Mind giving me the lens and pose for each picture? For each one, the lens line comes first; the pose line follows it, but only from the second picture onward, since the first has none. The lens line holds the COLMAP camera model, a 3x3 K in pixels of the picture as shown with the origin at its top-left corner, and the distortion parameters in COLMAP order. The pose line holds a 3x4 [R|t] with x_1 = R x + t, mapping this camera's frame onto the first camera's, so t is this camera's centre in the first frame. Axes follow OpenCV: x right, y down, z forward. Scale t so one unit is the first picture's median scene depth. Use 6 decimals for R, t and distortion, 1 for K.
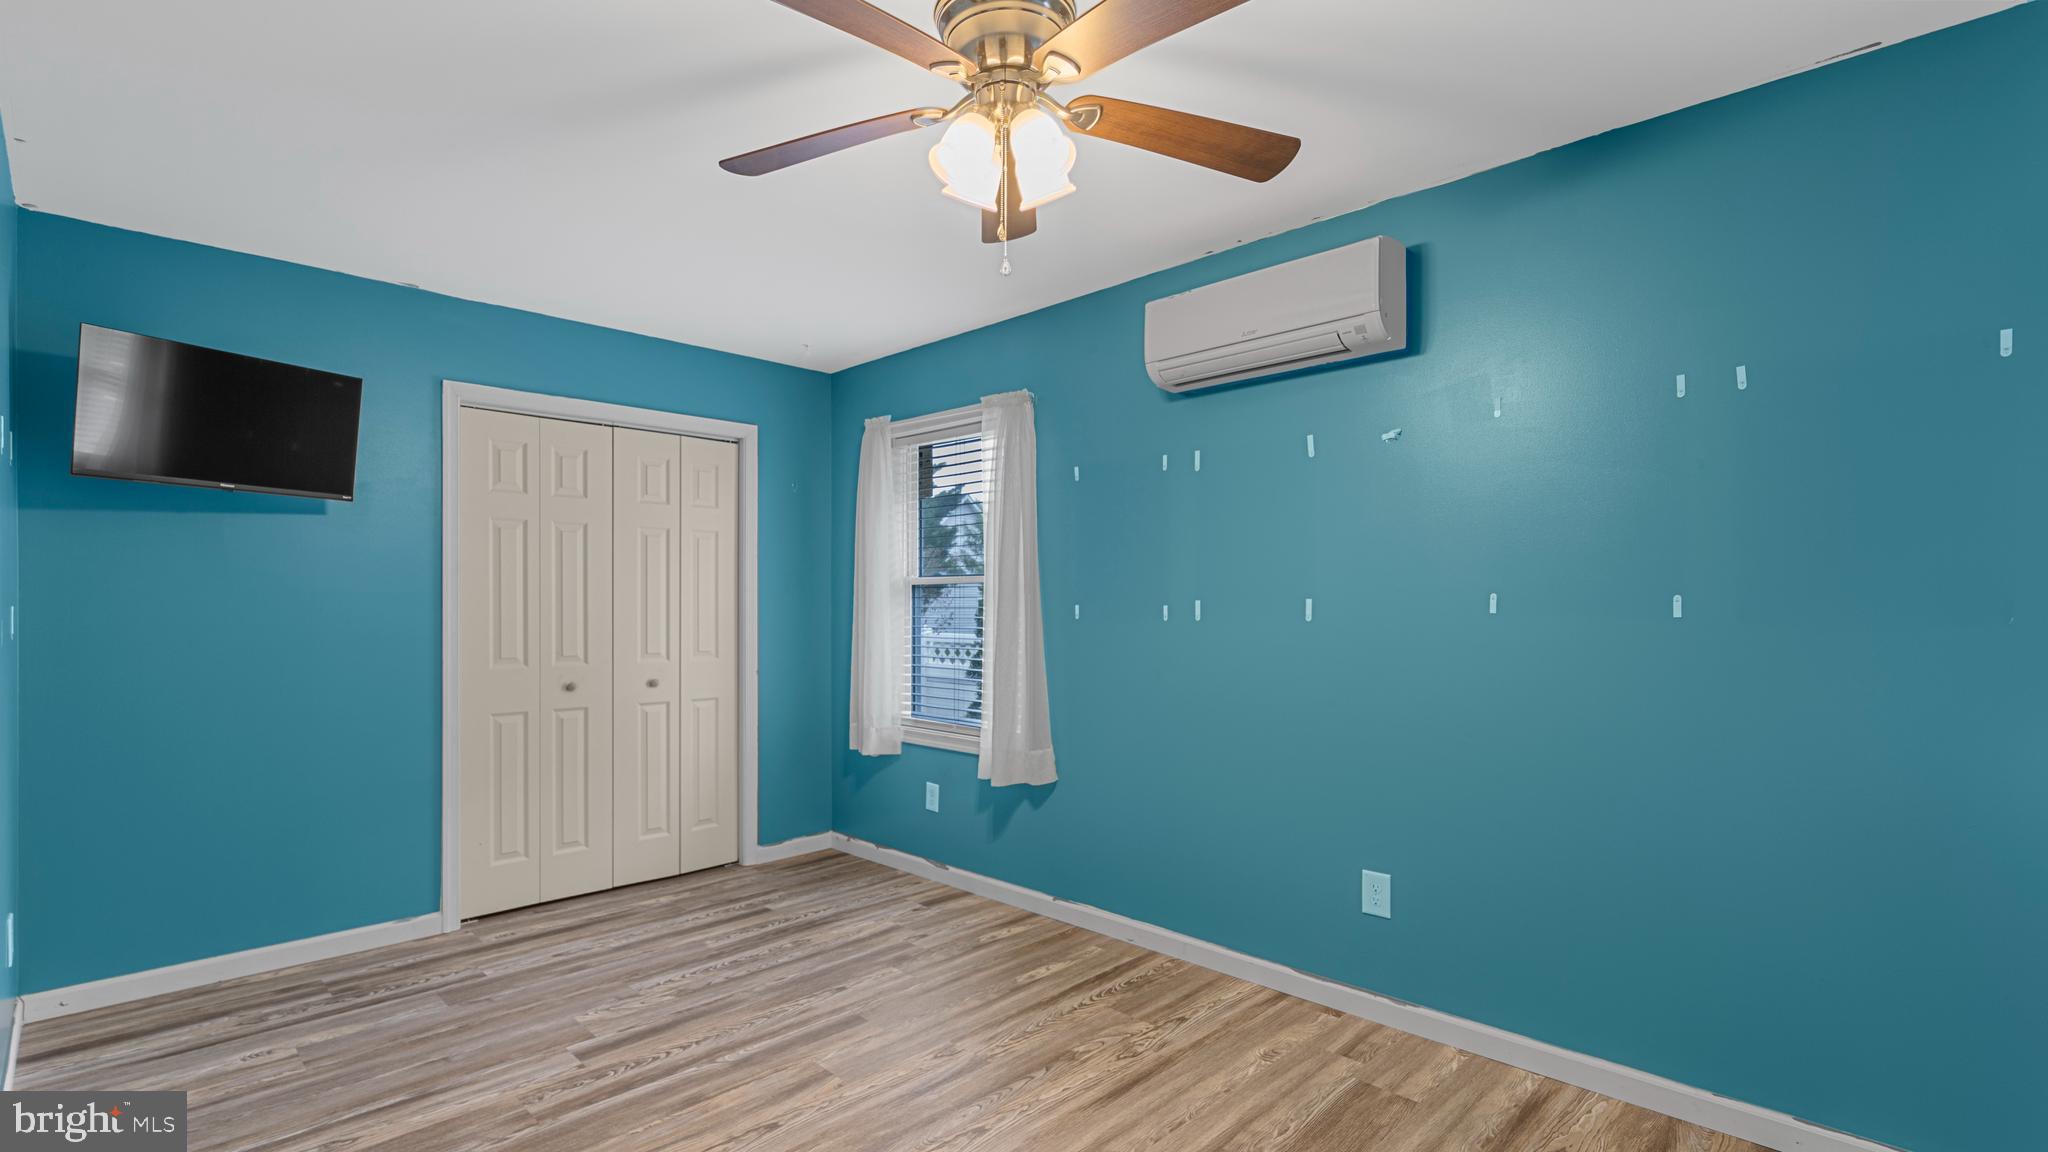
lens RADIAL K [[962.3, 0, 1019.4], [0, 962.3, 595.0], [0, 0, 1]] dist [0.003805, -0.001600]
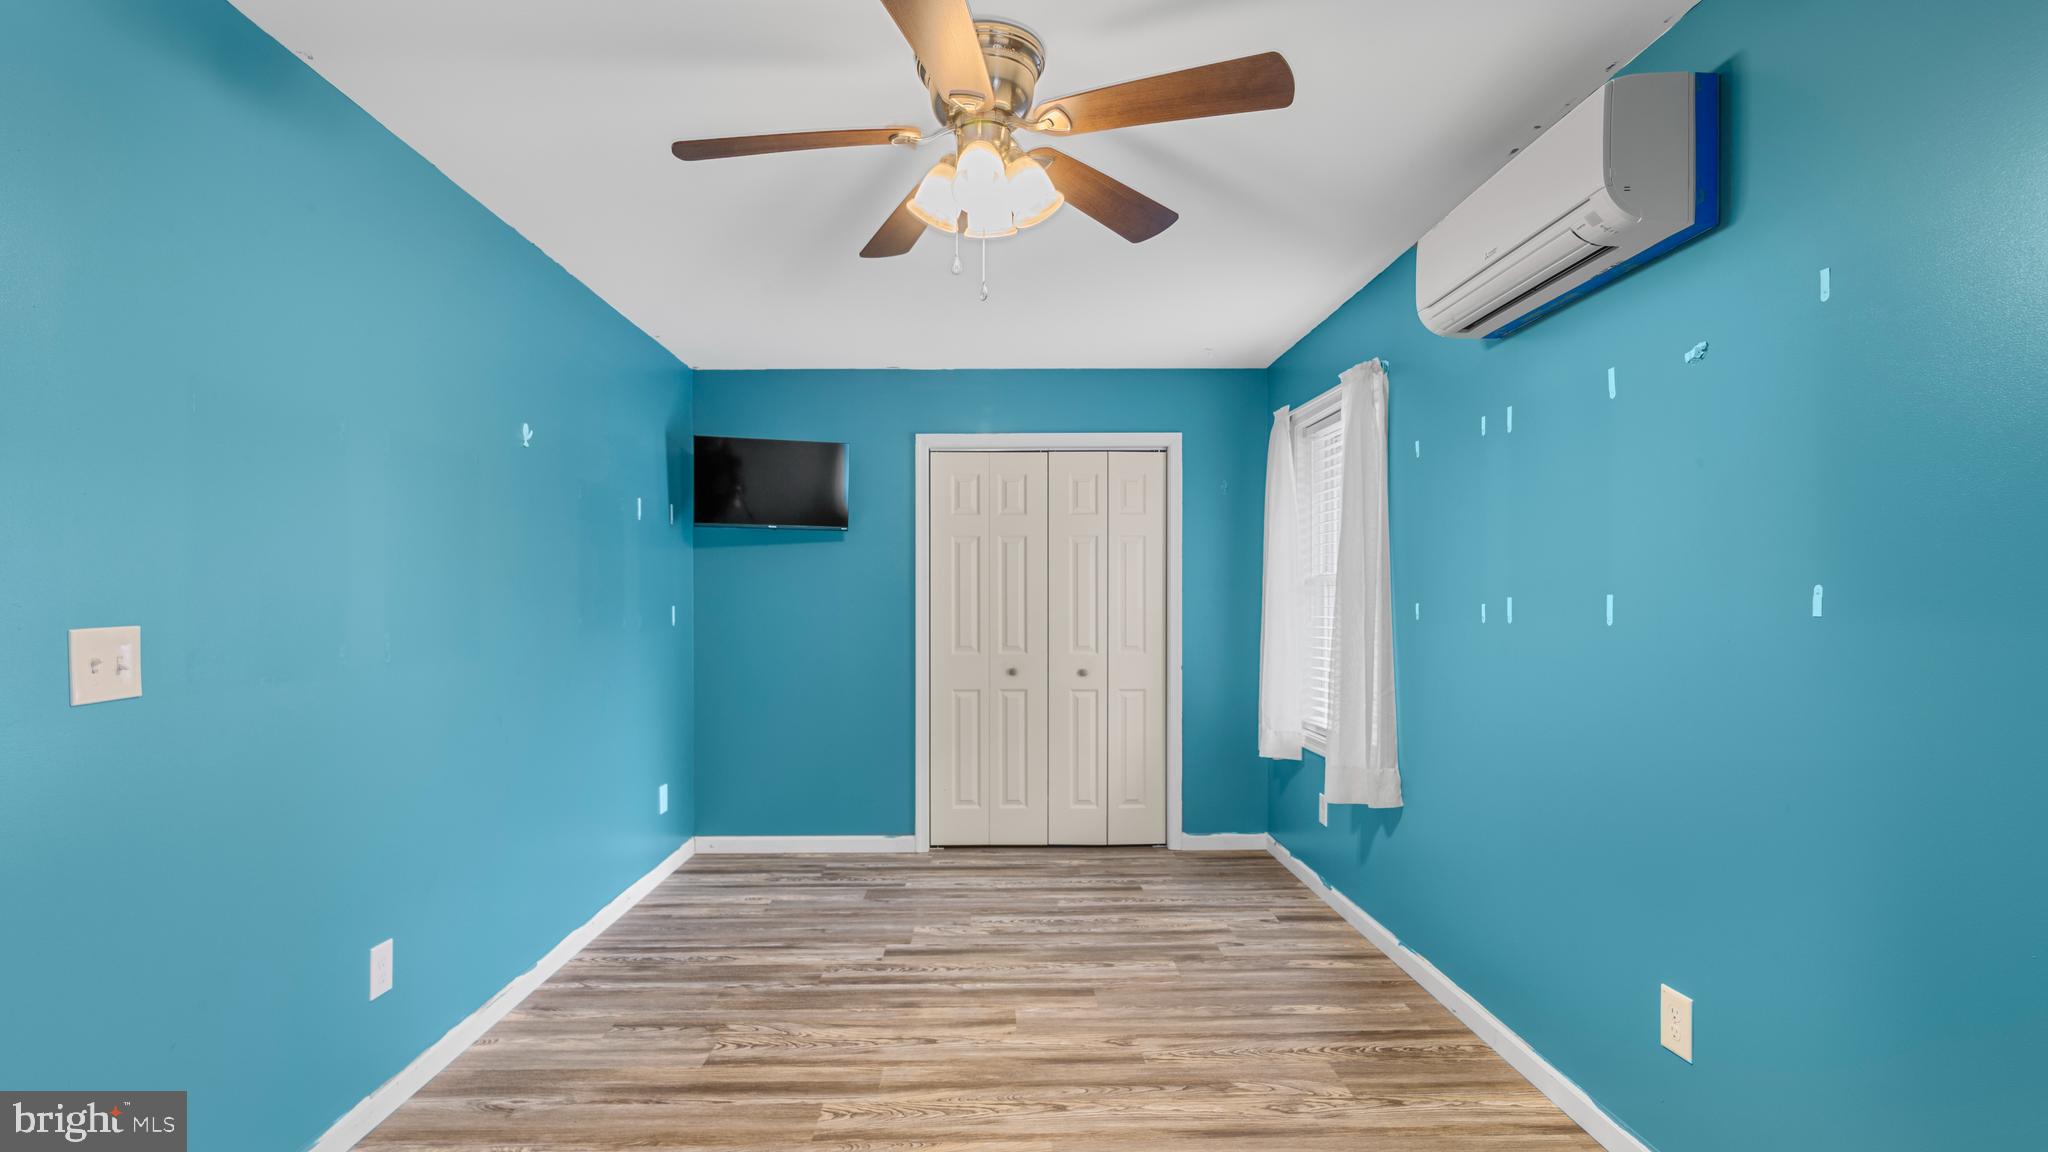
lens RADIAL K [[962.3, 0, 970.2], [0, 962.3, 591.2], [0, 0, 1]] dist [0.003805, -0.001600]
pose [[0.704665, -0.011028, -0.709455, 0.446234], [0.010154, 0.999934, -0.005458, 0.000407], [0.709468, -0.003358, 0.704730, 0.137848]]
